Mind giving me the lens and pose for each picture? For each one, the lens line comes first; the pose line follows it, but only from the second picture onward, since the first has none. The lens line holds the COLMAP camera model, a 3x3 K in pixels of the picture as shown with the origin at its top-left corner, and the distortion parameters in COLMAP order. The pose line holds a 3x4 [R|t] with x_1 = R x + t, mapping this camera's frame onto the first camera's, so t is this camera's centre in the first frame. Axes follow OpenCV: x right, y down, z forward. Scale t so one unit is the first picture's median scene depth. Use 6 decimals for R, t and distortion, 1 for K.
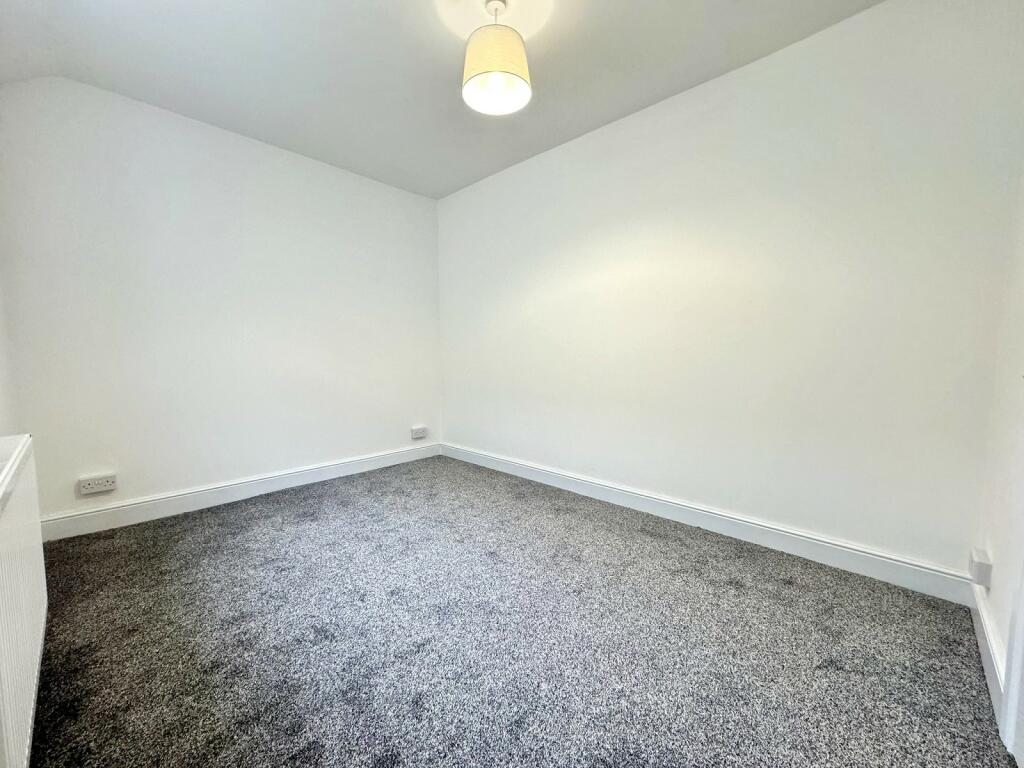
lens RADIAL K [[415.1, 0, 508.4], [0, 415.1, 384.2], [0, 0, 1]] dist [-0.004225, 0.001972]
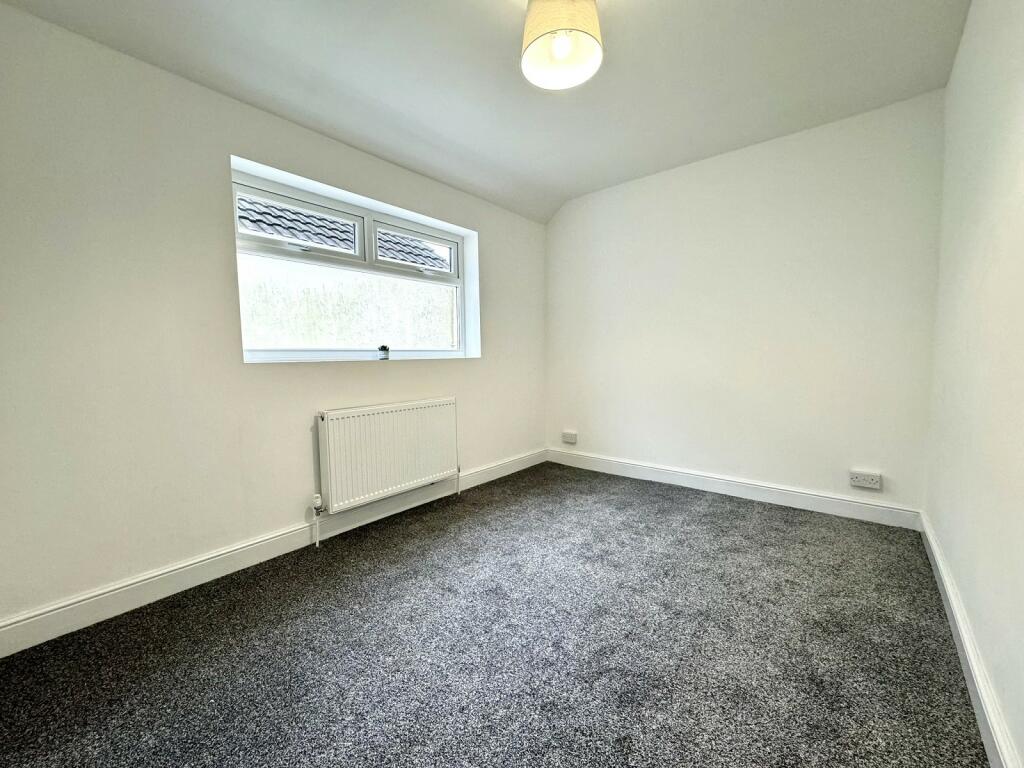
lens RADIAL K [[415.1, 0, 508.1], [0, 415.1, 383.9], [0, 0, 1]] dist [-0.004225, 0.001972]
pose [[0.037146, 0.064525, -0.997224, 0.578676], [-0.062163, 0.996130, 0.062139, -0.053528], [0.997375, 0.059682, 0.041013, 0.607230]]
